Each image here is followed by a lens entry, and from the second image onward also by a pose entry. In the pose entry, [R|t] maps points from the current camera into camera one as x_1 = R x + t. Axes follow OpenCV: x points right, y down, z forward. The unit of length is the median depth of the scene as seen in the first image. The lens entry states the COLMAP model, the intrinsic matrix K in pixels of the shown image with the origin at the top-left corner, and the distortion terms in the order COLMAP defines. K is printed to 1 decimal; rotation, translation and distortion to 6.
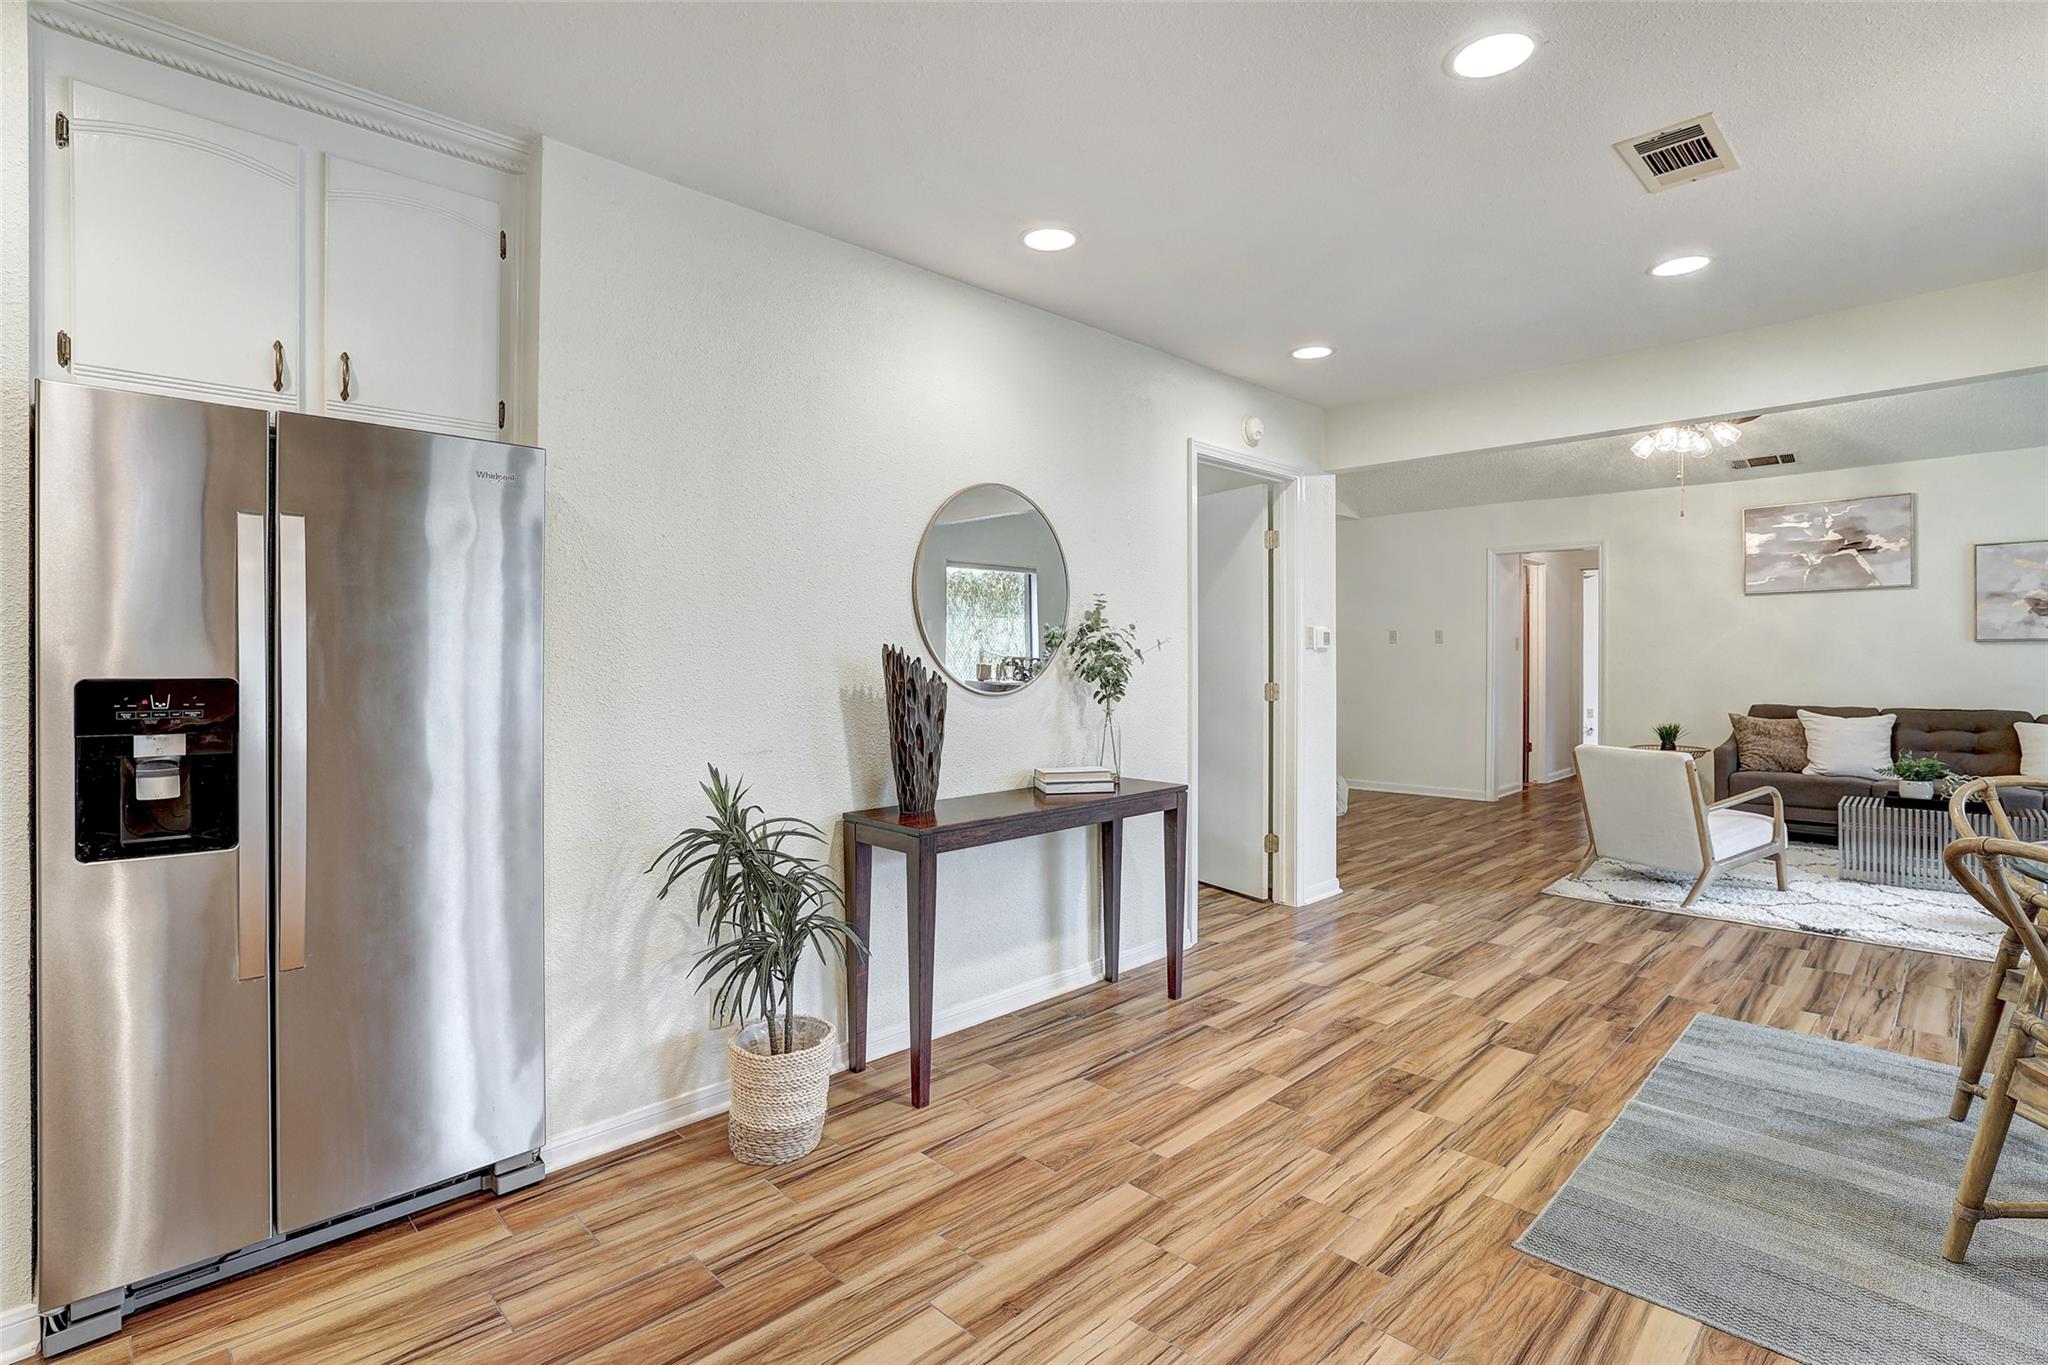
lens RADIAL K [[978.0, 0, 1034.8], [0, 978.0, 668.0], [0, 0, 1]] dist [-0.005694, 0.003906]
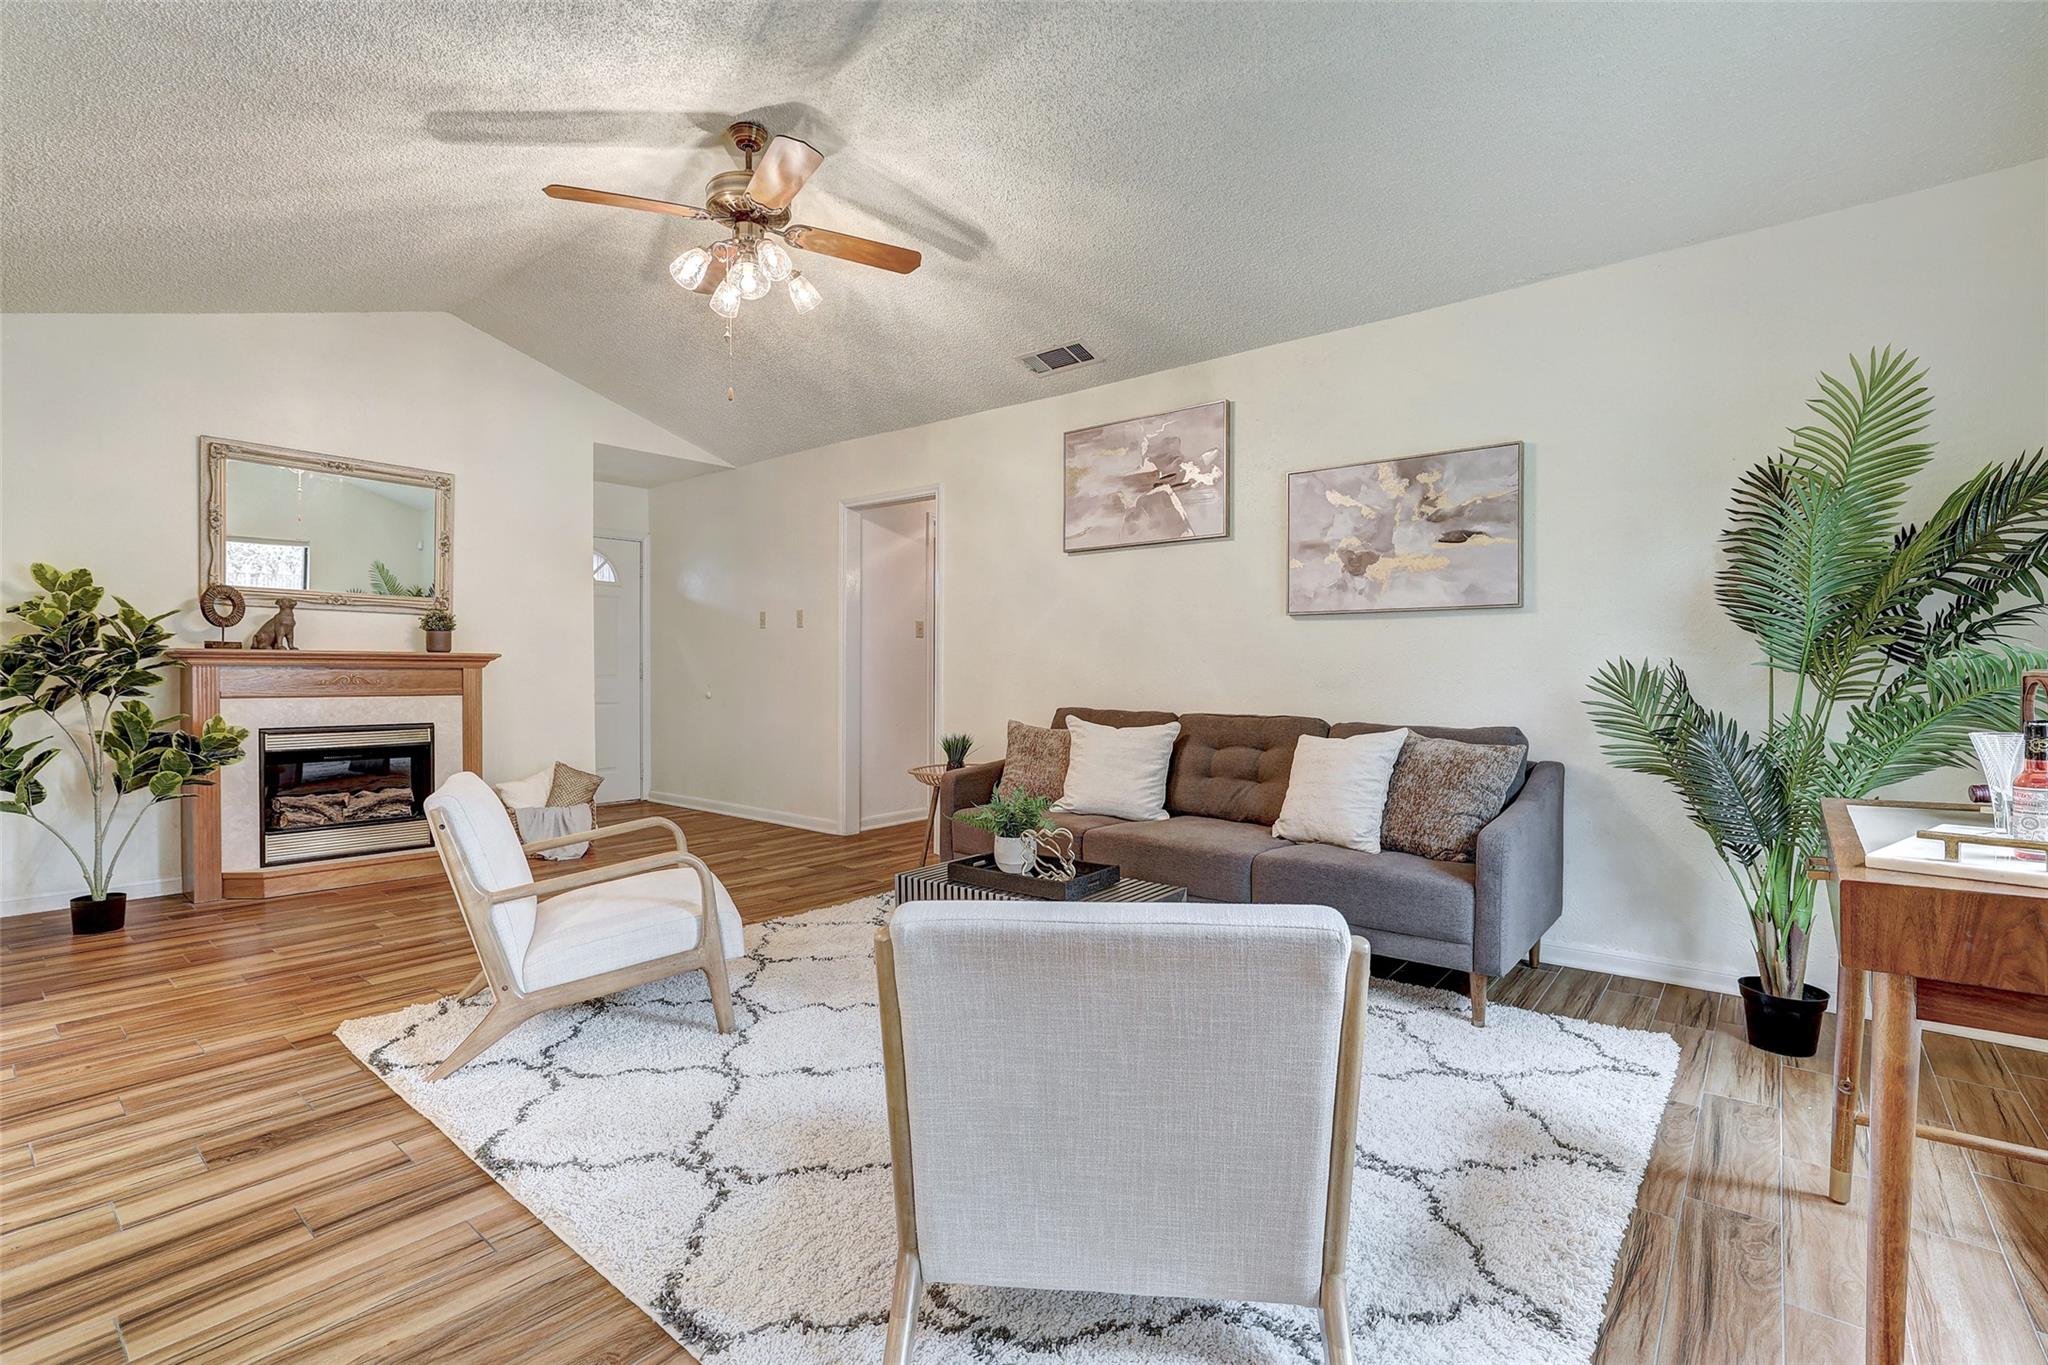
lens RADIAL K [[926.7, 0, 1025.7], [0, 926.7, 673.2], [0, 0, 1]] dist [0.001743, 0.001746]
pose [[0.996129, 0.003551, 0.087827, 0.691621], [-0.004256, 0.999960, 0.007833, 0.008263], [-0.087795, -0.008177, 0.996105, 0.355199]]
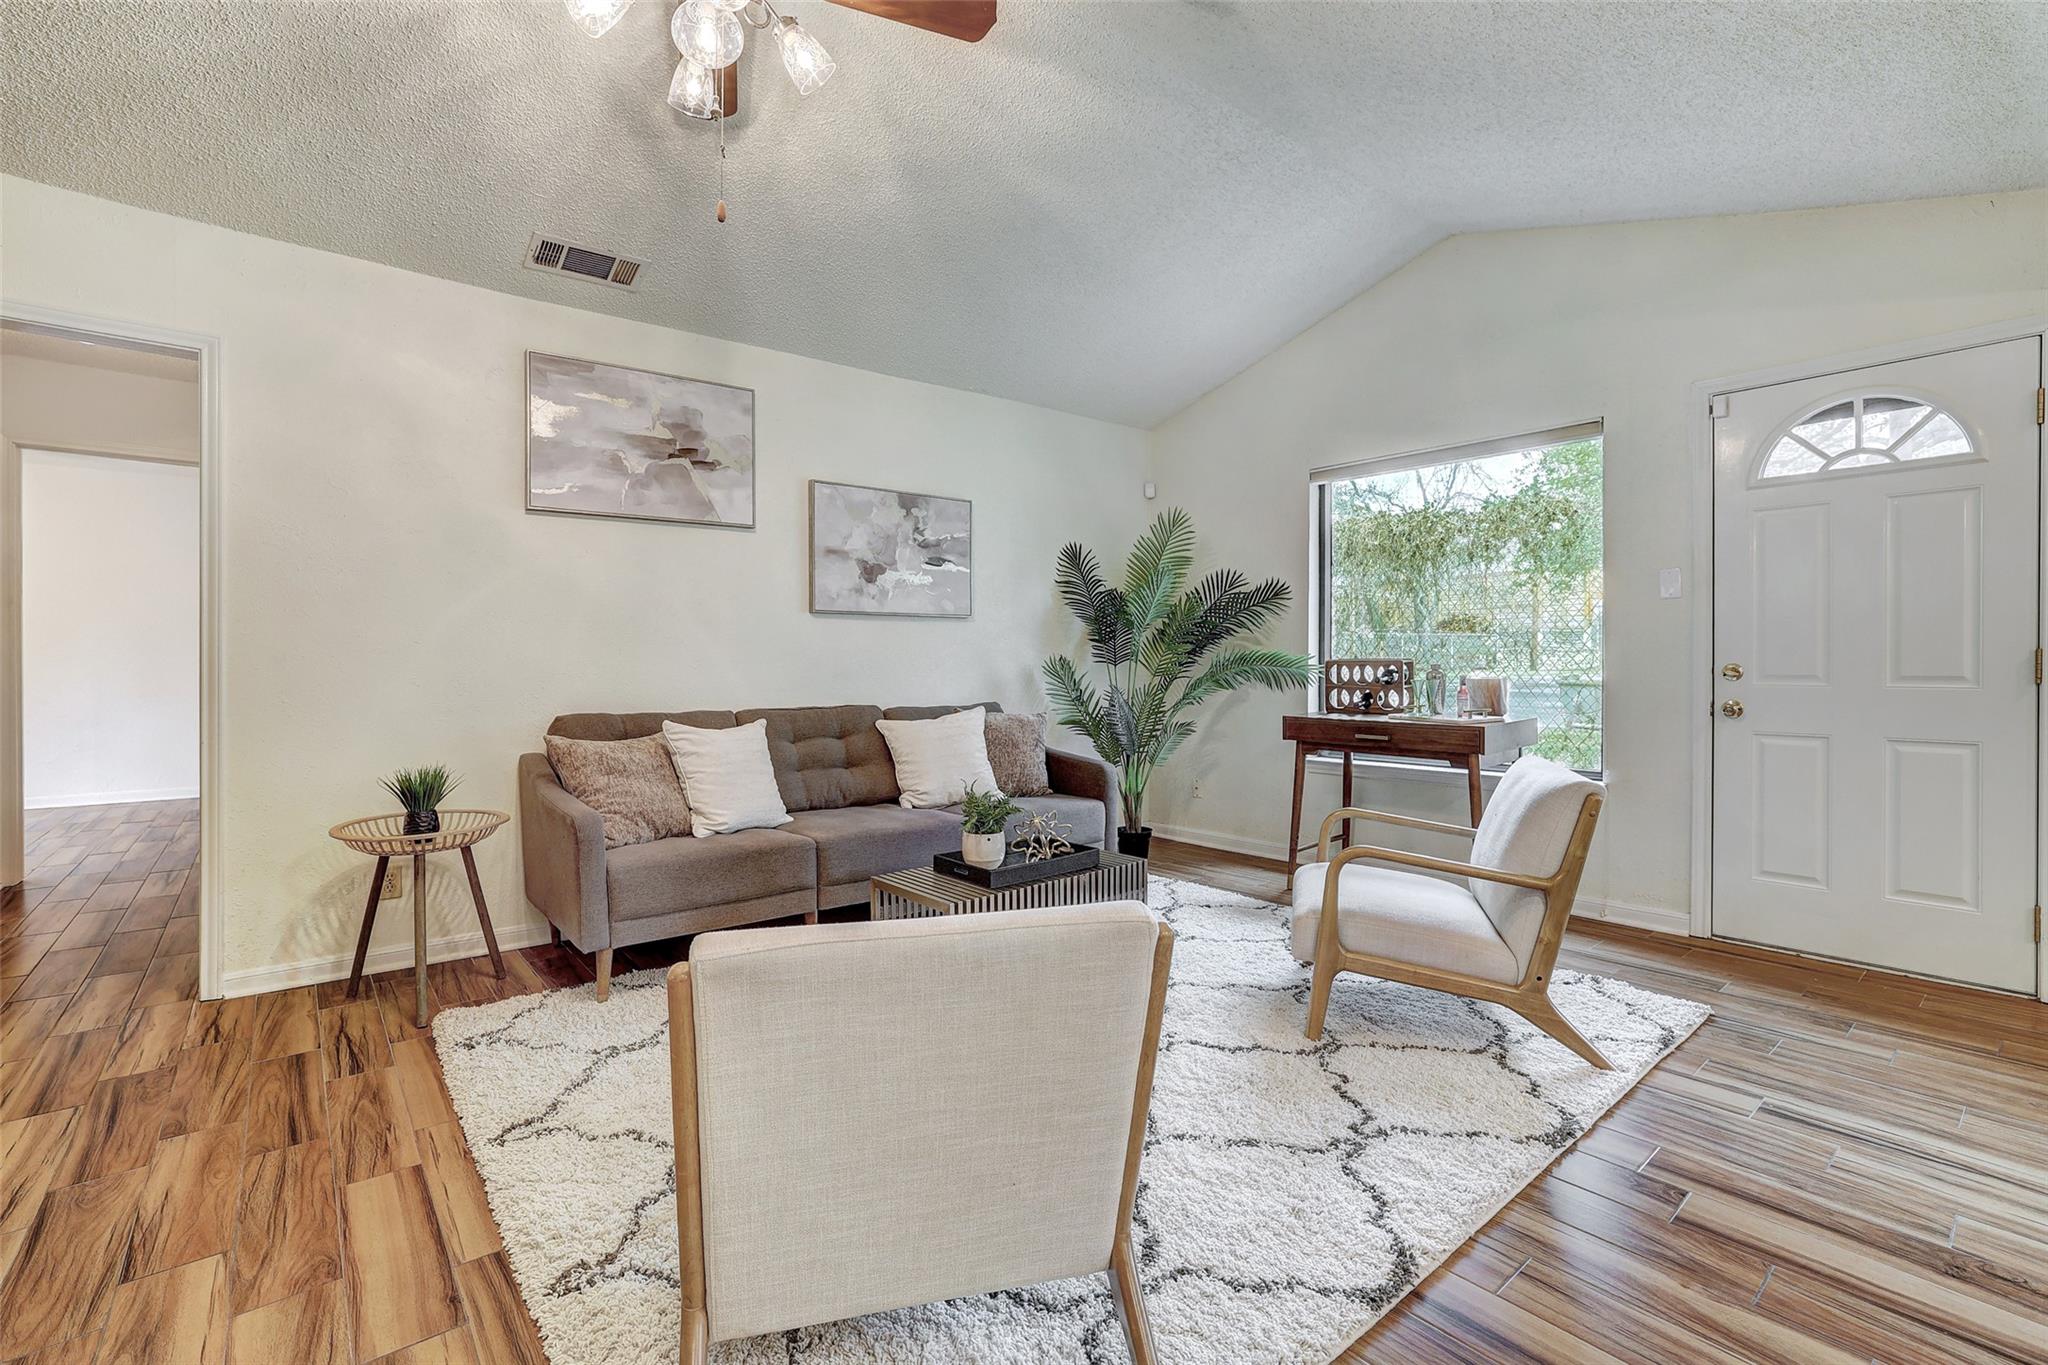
lens RADIAL K [[895.6, 0, 981.5], [0, 895.6, 674.6], [0, 0, 1]] dist [-0.028039, 0.002256]
pose [[0.149891, -0.008730, 0.988664, 0.305789], [0.006850, 0.999946, 0.007791, 0.013959], [-0.988679, 0.005604, 0.149943, 0.740211]]
